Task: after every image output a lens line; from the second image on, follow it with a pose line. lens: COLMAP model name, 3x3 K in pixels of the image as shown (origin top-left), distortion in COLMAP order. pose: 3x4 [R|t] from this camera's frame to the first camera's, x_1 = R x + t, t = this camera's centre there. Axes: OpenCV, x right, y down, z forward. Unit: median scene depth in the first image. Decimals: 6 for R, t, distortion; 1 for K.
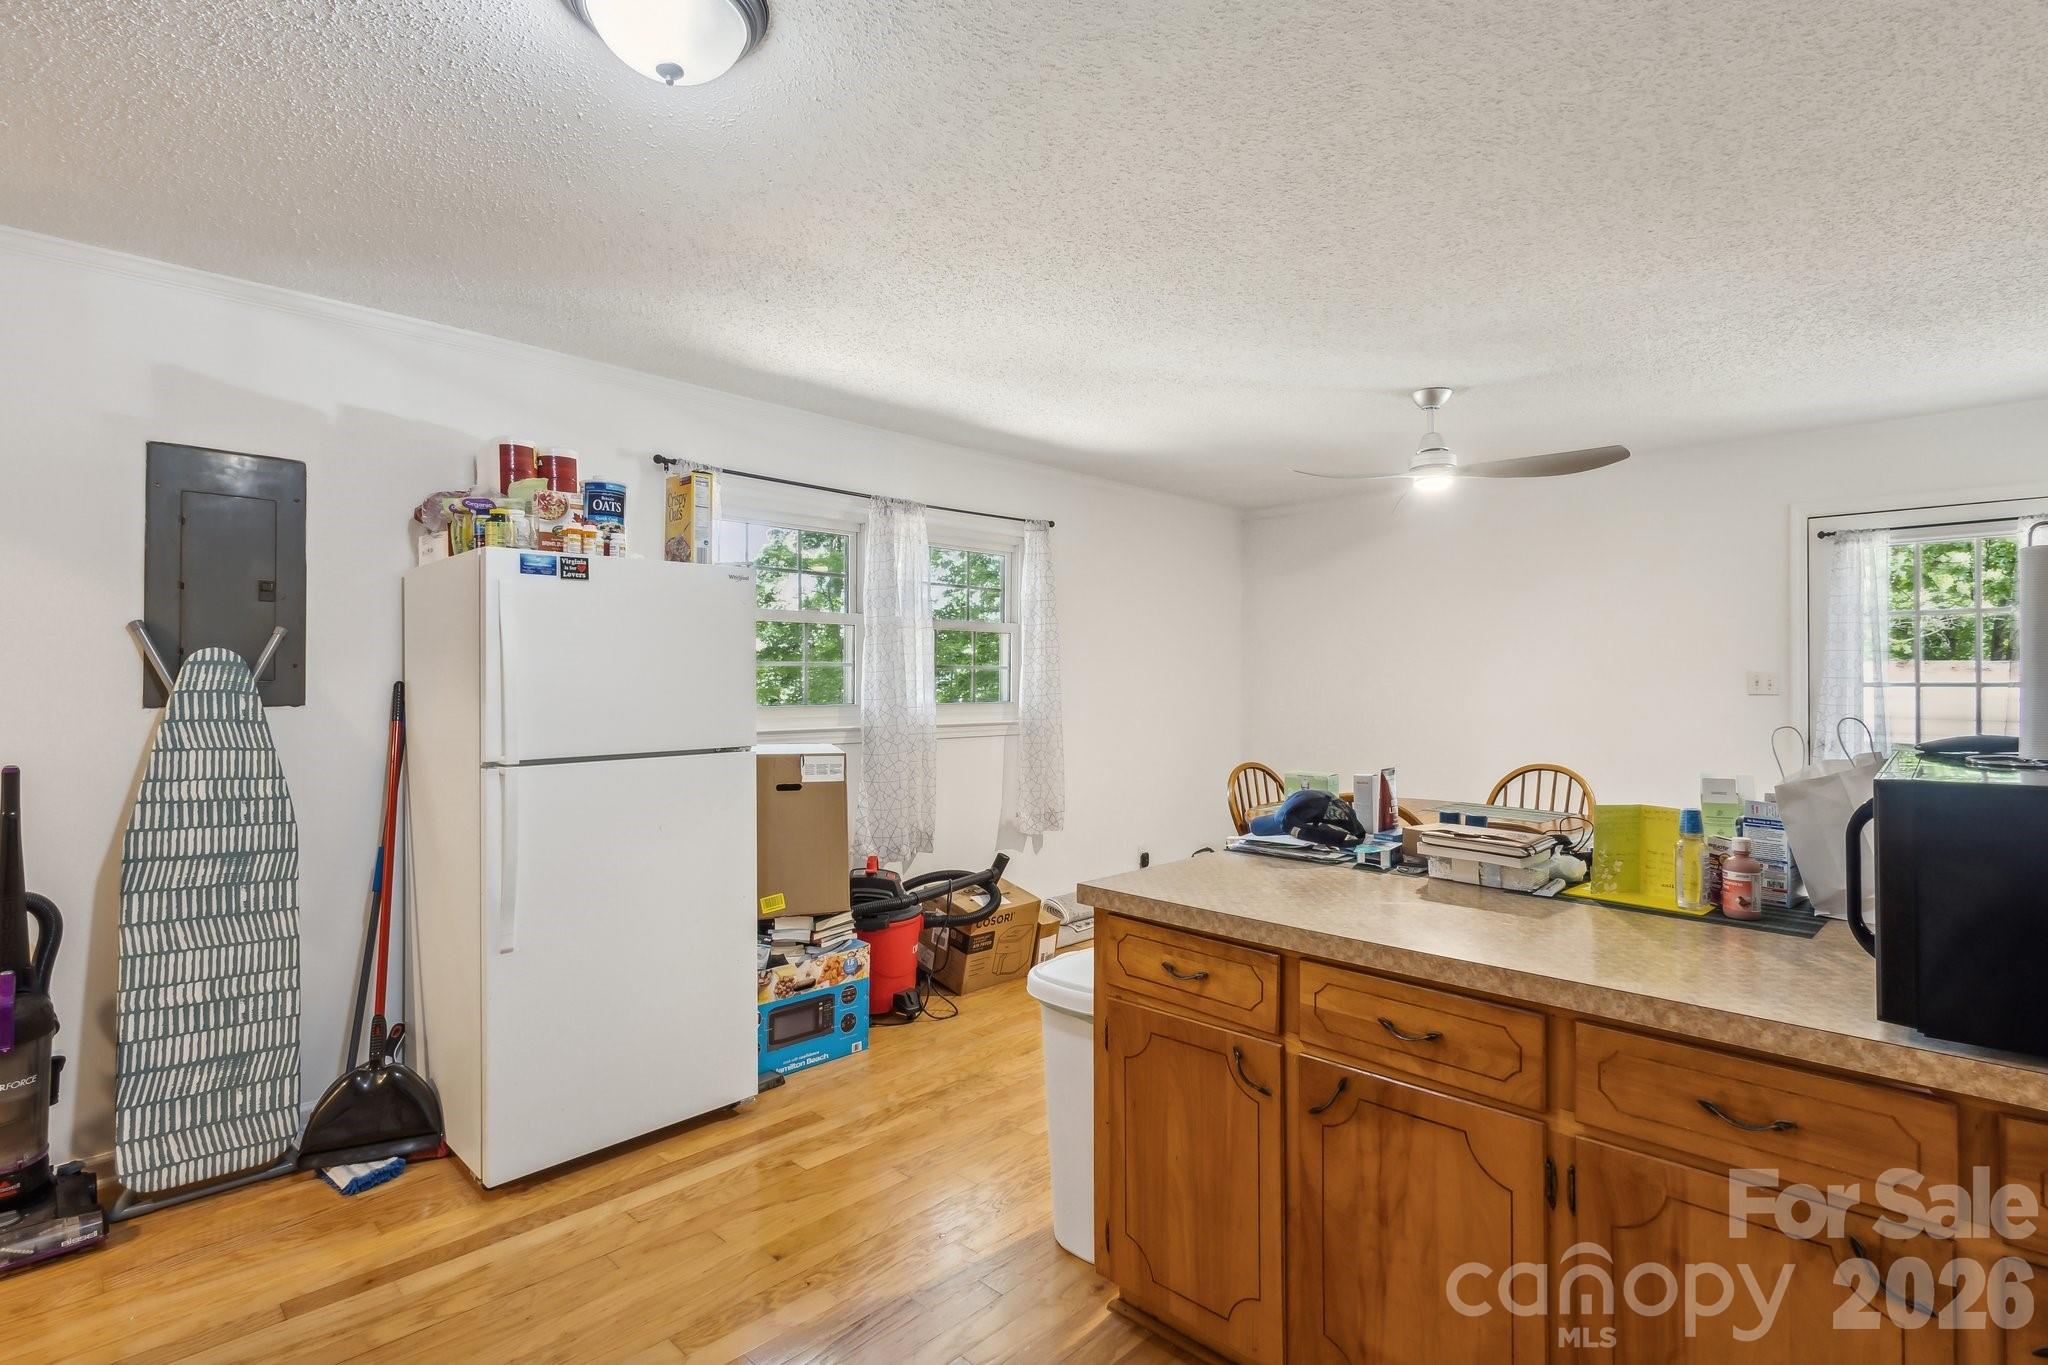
lens RADIAL K [[982.4, 0, 1023.7], [0, 982.4, 670.2], [0, 0, 1]] dist [0.000657, -0.000139]
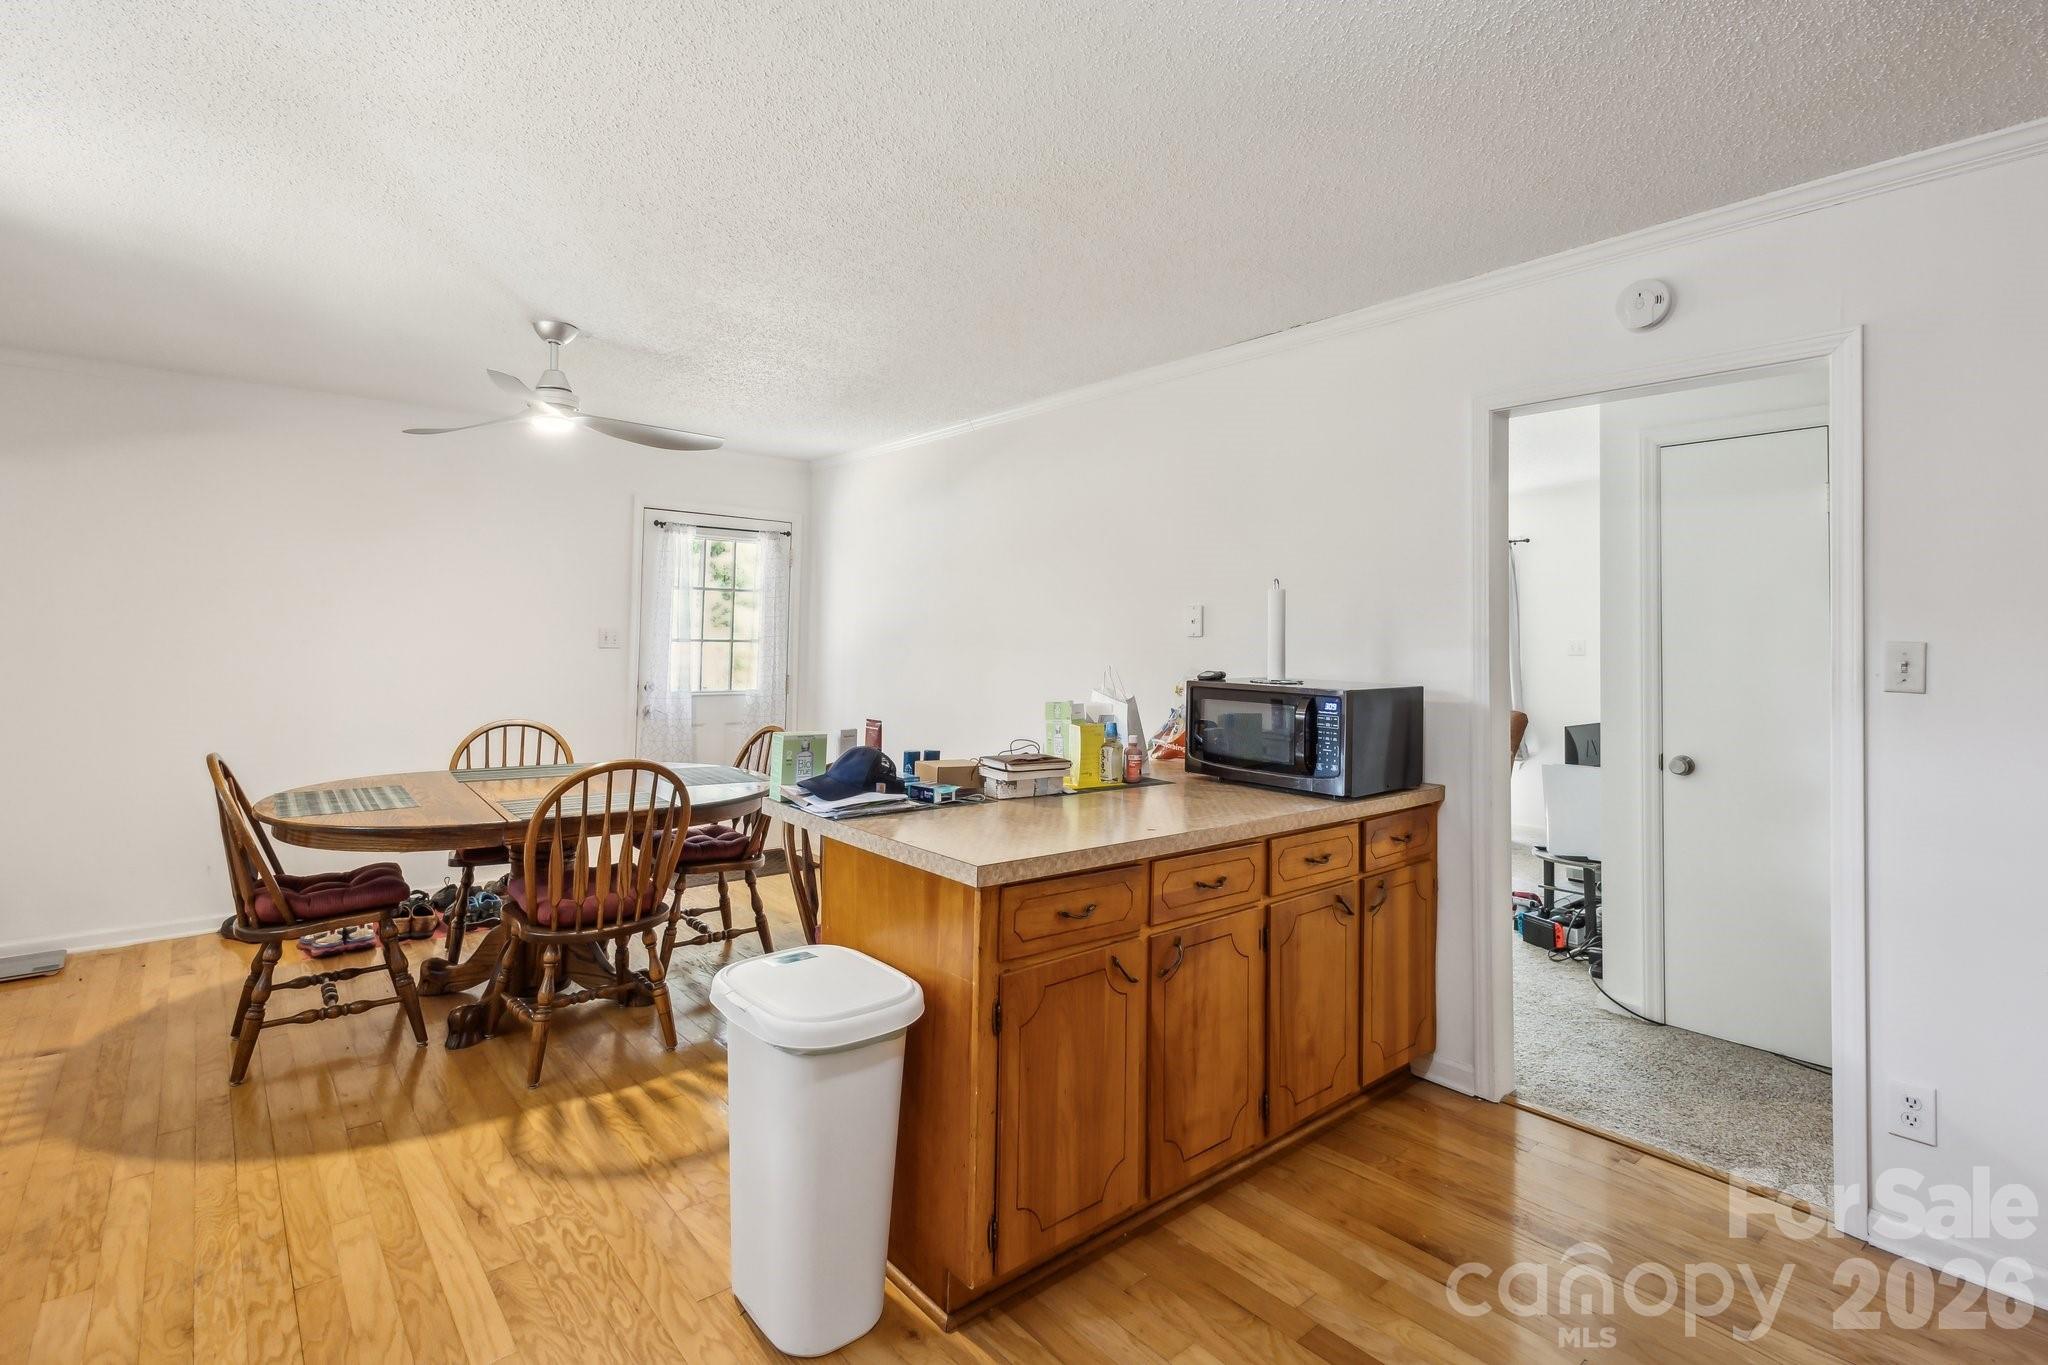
lens RADIAL K [[970.4, 0, 1011.2], [0, 970.4, 599.1], [0, 0, 1]] dist [-0.000948, -0.000005]
pose [[0.094613, 0.046101, 0.994446, -0.406975], [-0.027725, 0.998662, -0.043659, 0.004091], [-0.995128, -0.023440, 0.095764, 0.427175]]
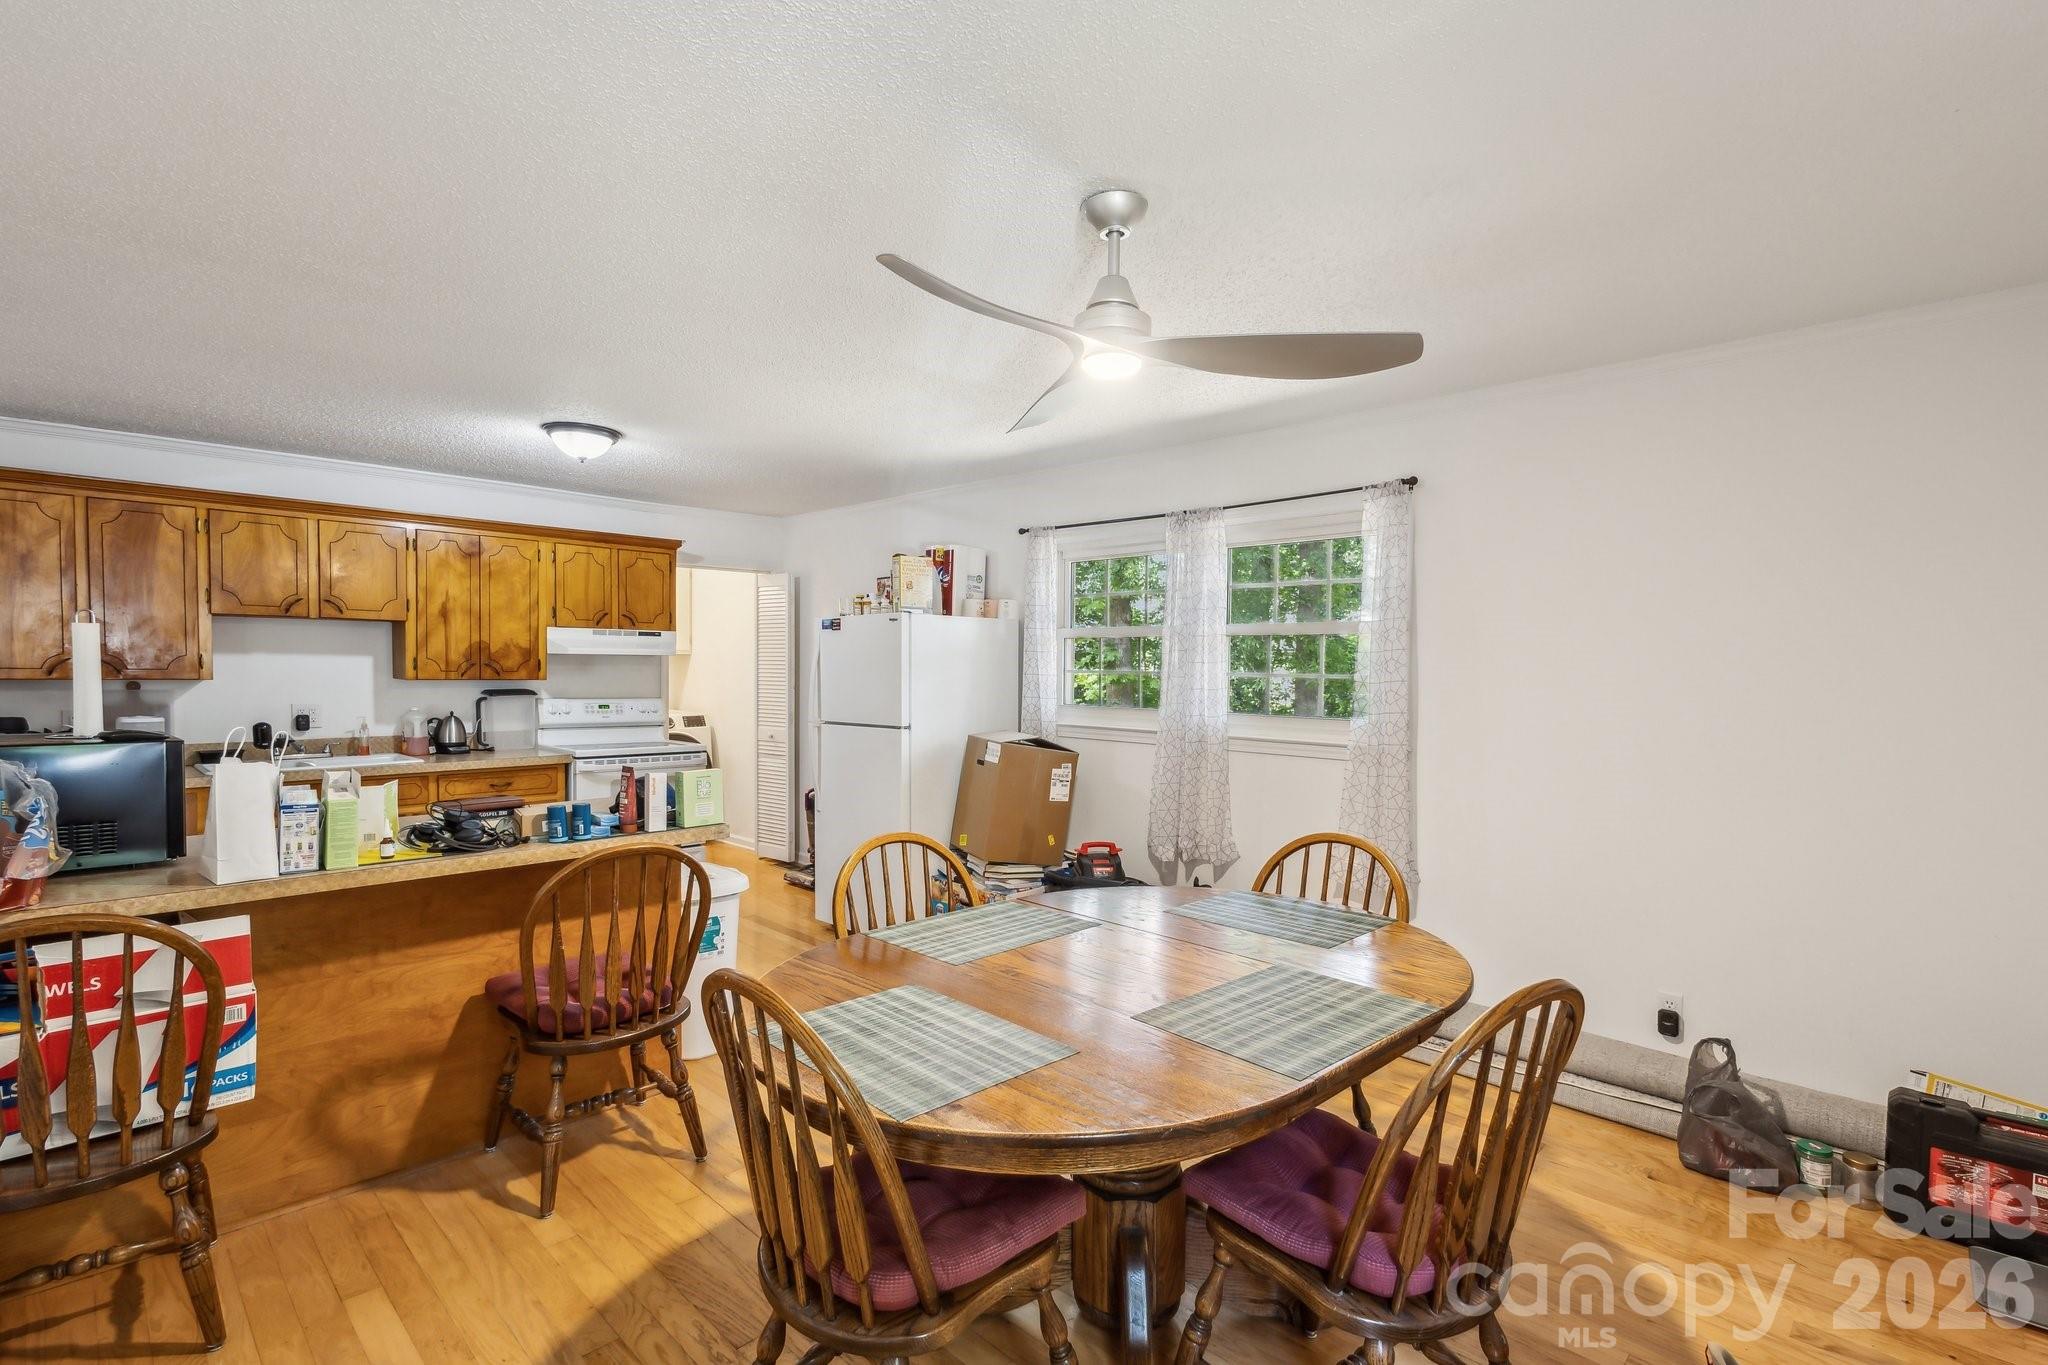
lens RADIAL K [[945.8, 0, 1028.3], [0, 945.8, 670.3], [0, 0, 1]] dist [0.003054, 0.000030]
pose [[0.009354, 0.003042, -0.999952, 0.879543], [0.000316, 0.999995, 0.003045, -0.011494], [0.999956, -0.000344, 0.009353, 0.849810]]
